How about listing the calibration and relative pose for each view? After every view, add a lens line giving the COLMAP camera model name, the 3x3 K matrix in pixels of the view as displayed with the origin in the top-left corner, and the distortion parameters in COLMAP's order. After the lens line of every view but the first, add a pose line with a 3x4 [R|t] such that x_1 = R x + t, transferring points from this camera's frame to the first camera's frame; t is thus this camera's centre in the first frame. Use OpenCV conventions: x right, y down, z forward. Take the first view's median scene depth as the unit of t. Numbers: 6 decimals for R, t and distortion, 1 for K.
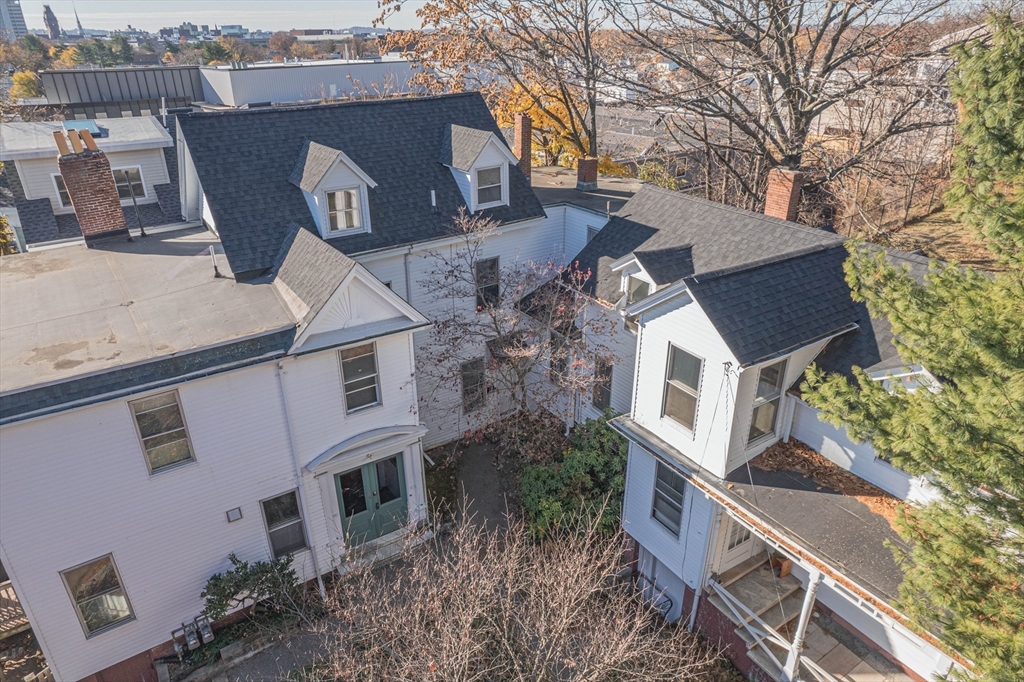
lens RADIAL K [[653.9, 0, 516.0], [0, 653.9, 330.1], [0, 0, 1]] dist [-0.083381, 0.075299]
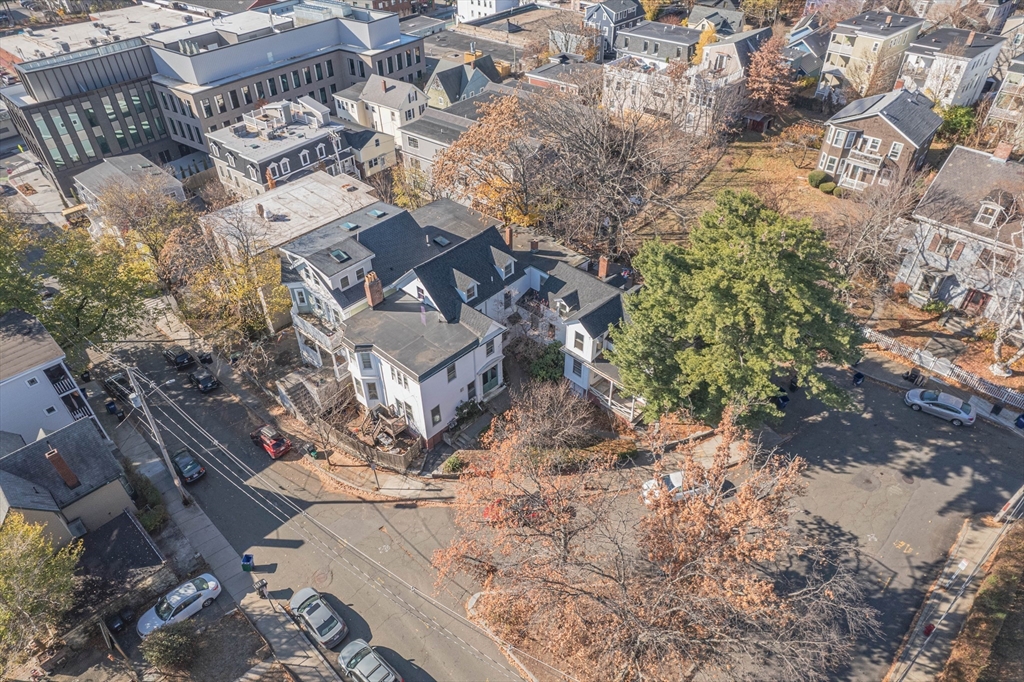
lens RADIAL K [[653.9, 0, 516.0], [0, 653.9, 330.1], [0, 0, 1]] dist [-0.083381, 0.075299]
pose [[0.976831, -0.135459, 0.165686, -0.690439], [0.092626, 0.965522, 0.243283, -0.878662], [-0.192929, -0.222300, 0.955699, -2.433902]]
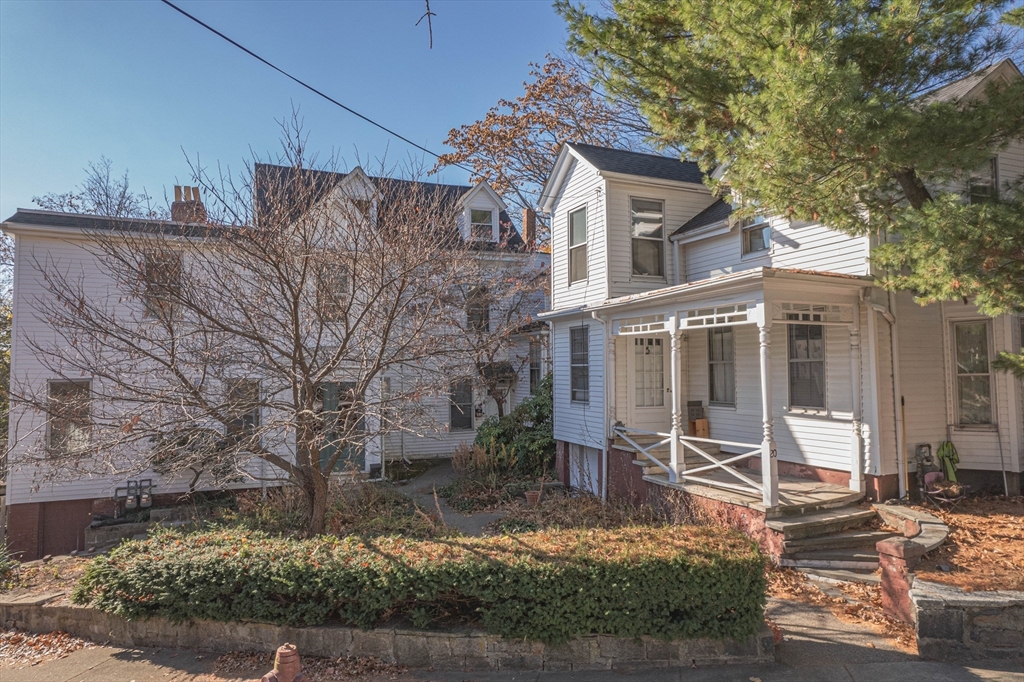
lens RADIAL K [[653.9, 0, 516.0], [0, 653.9, 330.1], [0, 0, 1]] dist [-0.083381, 0.075299]
pose [[0.983271, -0.011741, -0.181771, 0.317658], [-0.075615, 0.881562, -0.465973, 0.684430], [0.165713, 0.471922, 0.865926, 0.055820]]
